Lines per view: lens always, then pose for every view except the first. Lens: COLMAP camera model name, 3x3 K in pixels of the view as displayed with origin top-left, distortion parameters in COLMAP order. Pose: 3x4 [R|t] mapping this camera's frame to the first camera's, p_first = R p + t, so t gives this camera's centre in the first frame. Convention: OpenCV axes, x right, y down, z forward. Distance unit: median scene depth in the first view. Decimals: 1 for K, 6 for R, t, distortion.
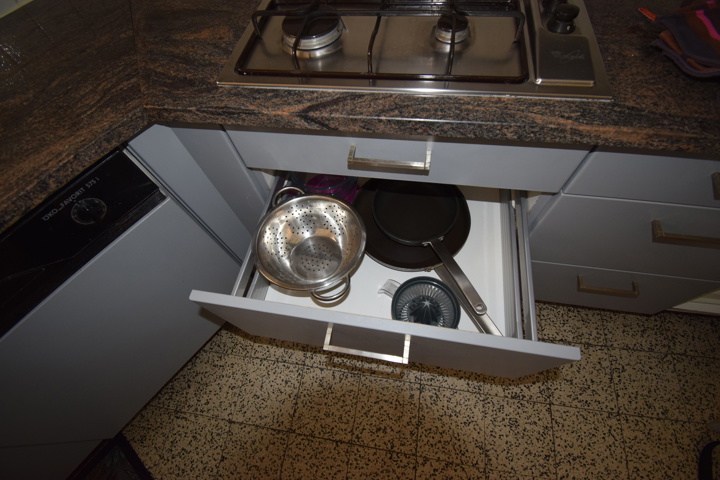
lens RADIAL K [[314.7, 0, 360.0], [0, 314.7, 240.0], [0, 0, 1]] dist [0.001009, -0.015643]
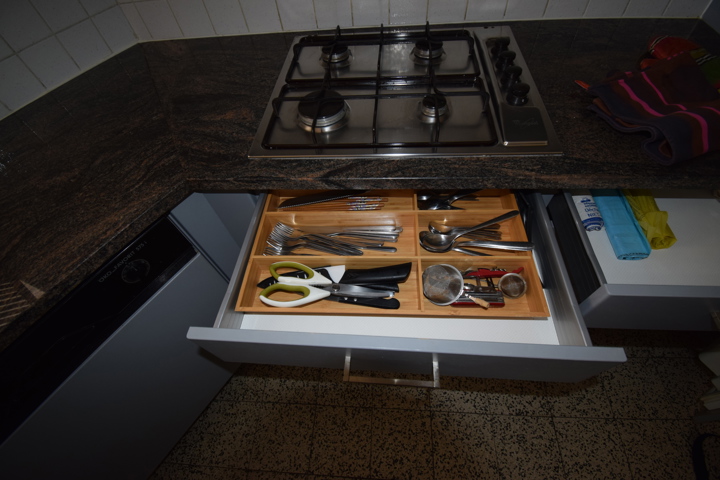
lens RADIAL K [[314.7, 0, 360.0], [0, 314.7, 240.0], [0, 0, 1]] dist [0.001009, -0.015643]
pose [[0.995517, -0.074031, 0.058876, -0.104883], [0.080424, 0.990117, -0.114892, -0.006752], [-0.049788, 0.119112, 0.991632, -0.162324]]
